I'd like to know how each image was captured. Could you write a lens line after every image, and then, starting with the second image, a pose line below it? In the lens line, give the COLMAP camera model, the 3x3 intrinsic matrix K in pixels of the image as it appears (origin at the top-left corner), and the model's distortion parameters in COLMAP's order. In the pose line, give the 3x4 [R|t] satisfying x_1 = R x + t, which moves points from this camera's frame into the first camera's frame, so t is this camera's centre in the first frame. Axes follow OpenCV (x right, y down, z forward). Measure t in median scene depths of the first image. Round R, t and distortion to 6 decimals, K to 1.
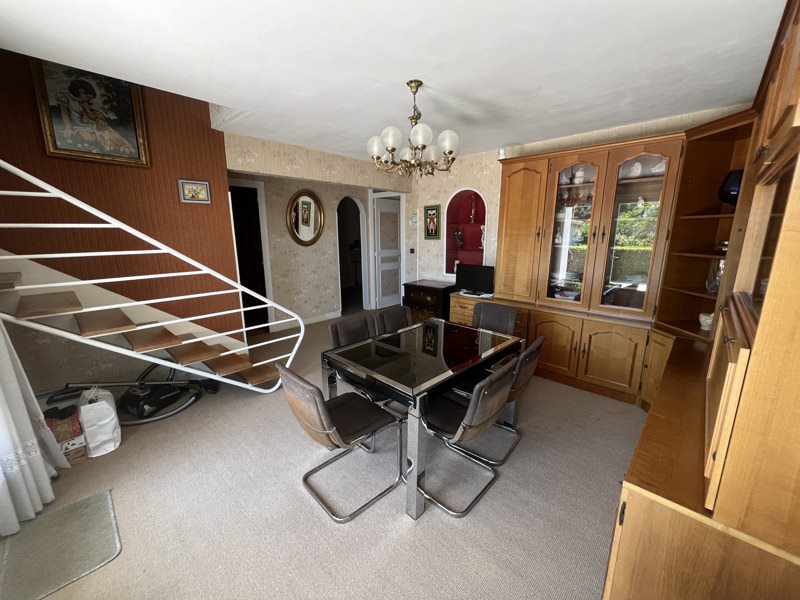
lens RADIAL K [[319.4, 0, 400.0], [0, 319.4, 300.0], [0, 0, 1]] dist [-0.000118, -0.000008]
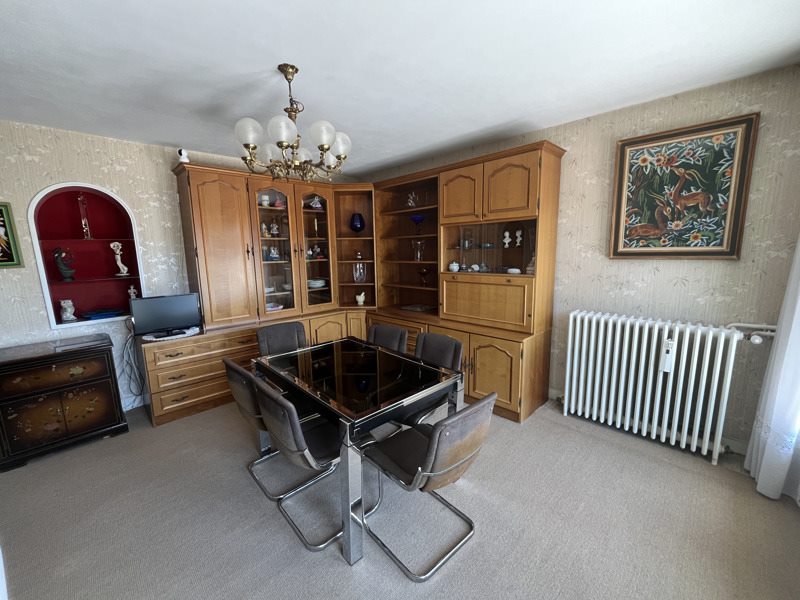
lens RADIAL K [[319.8, 0, 400.0], [0, 319.8, 300.0], [0, 0, 1]] dist [-0.000048, -0.000006]
pose [[0.051787, -0.162102, 0.985414, -0.839071], [0.225503, 0.963151, 0.146589, -0.158388], [-0.972865, 0.214623, 0.086433, 0.766698]]
